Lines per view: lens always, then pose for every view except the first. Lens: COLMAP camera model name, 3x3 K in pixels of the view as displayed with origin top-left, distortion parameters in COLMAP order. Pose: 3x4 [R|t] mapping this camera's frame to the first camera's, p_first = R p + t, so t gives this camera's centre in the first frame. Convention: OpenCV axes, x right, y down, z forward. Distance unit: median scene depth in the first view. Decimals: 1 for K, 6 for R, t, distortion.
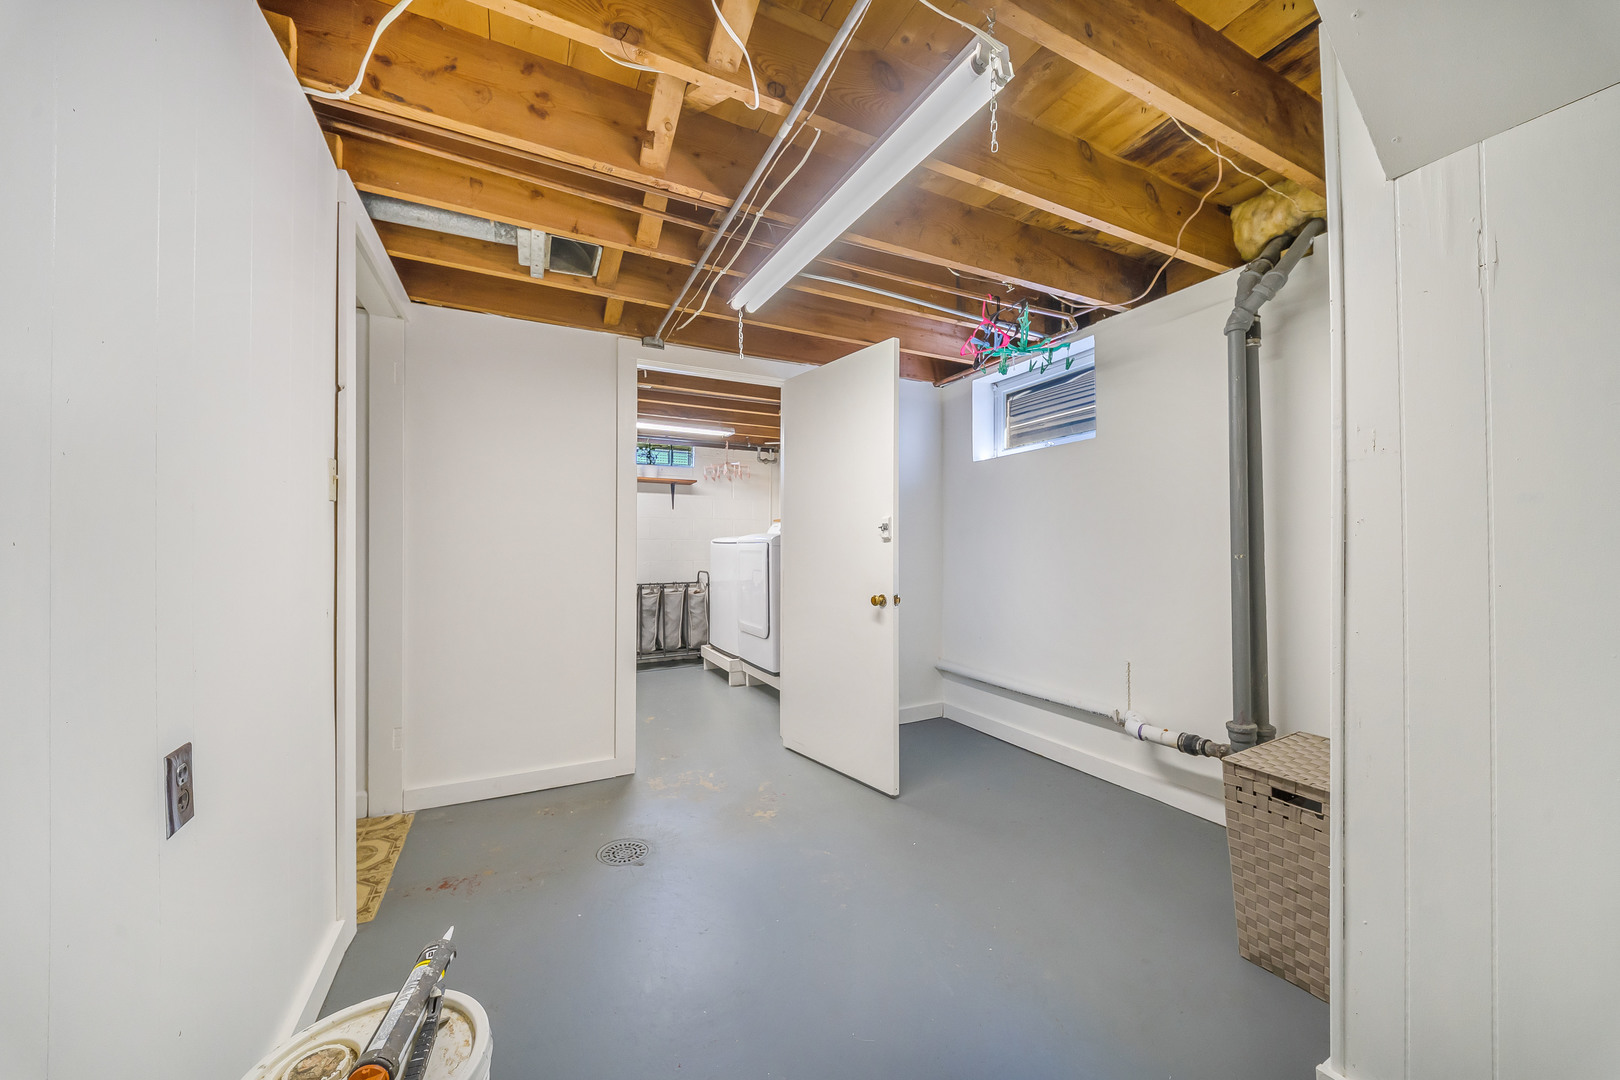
lens RADIAL K [[580.6, 0, 808.9], [0, 580.6, 540.6], [0, 0, 1]] dist [-0.002814, -0.000866]
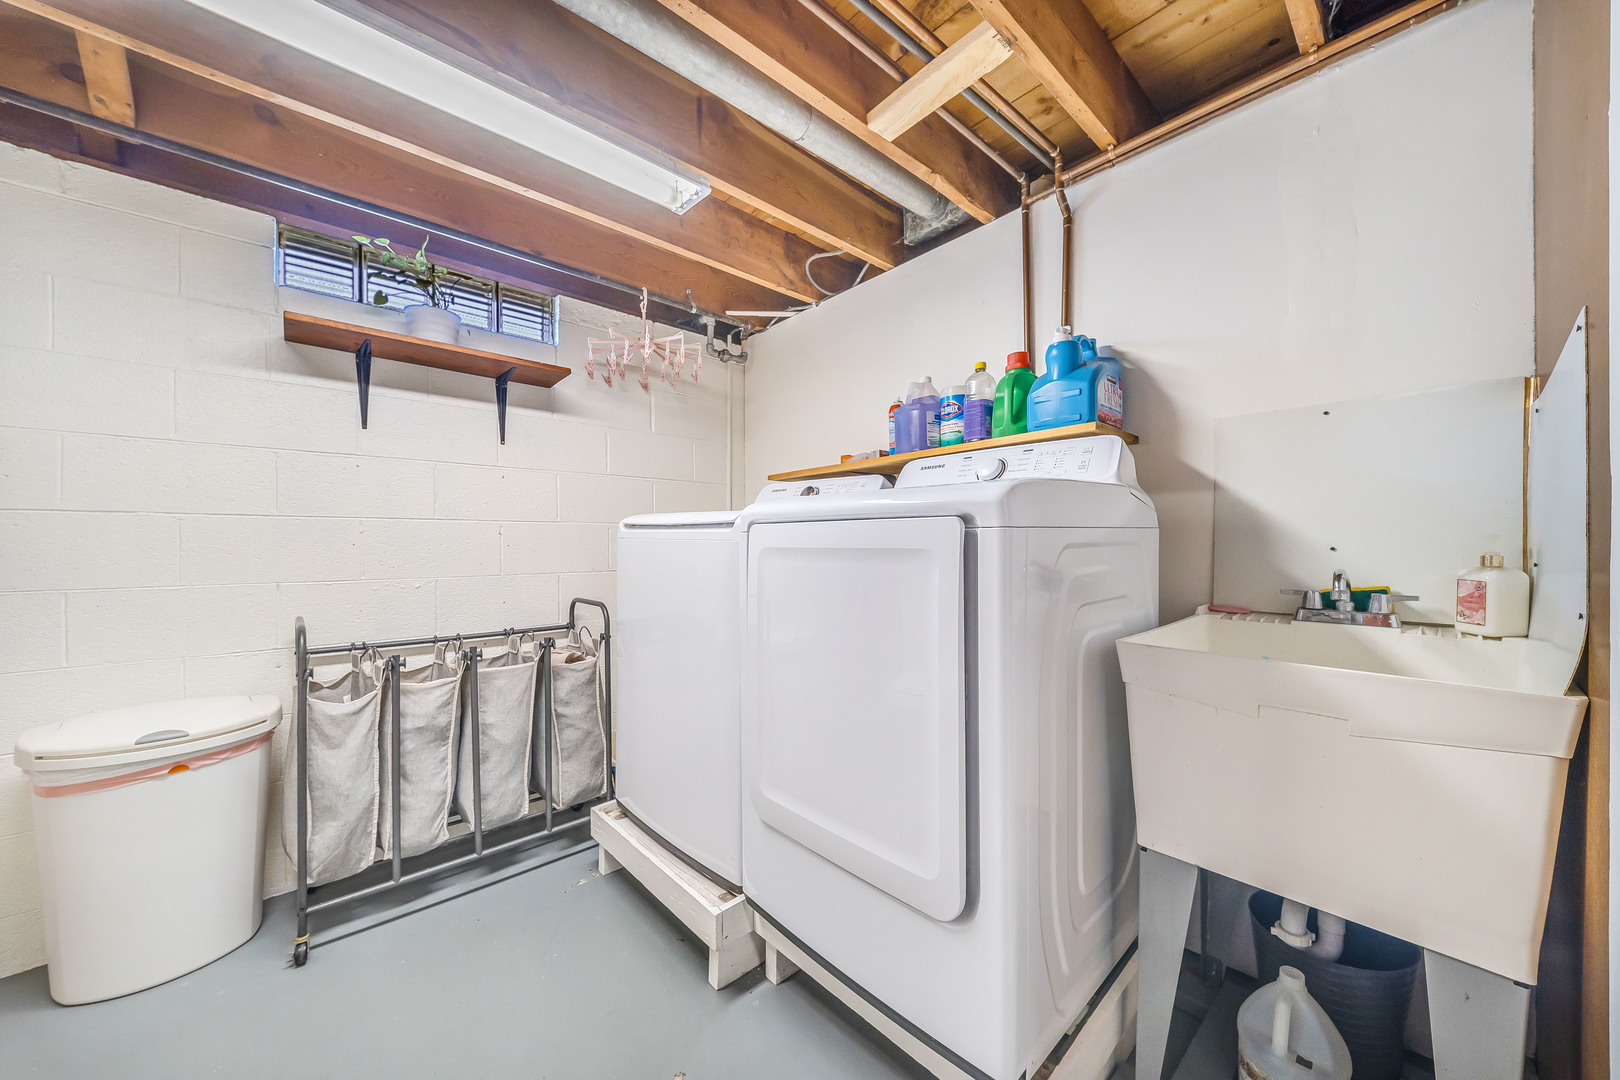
lens RADIAL K [[580.6, 0, 814.0], [0, 580.6, 544.2], [0, 0, 1]] dist [-0.002814, -0.000866]
pose [[0.963215, 0.000253, 0.268732, -0.145716], [-0.002545, 0.999963, 0.008179, 0.011447], [-0.268720, -0.008562, 0.963180, 0.602233]]
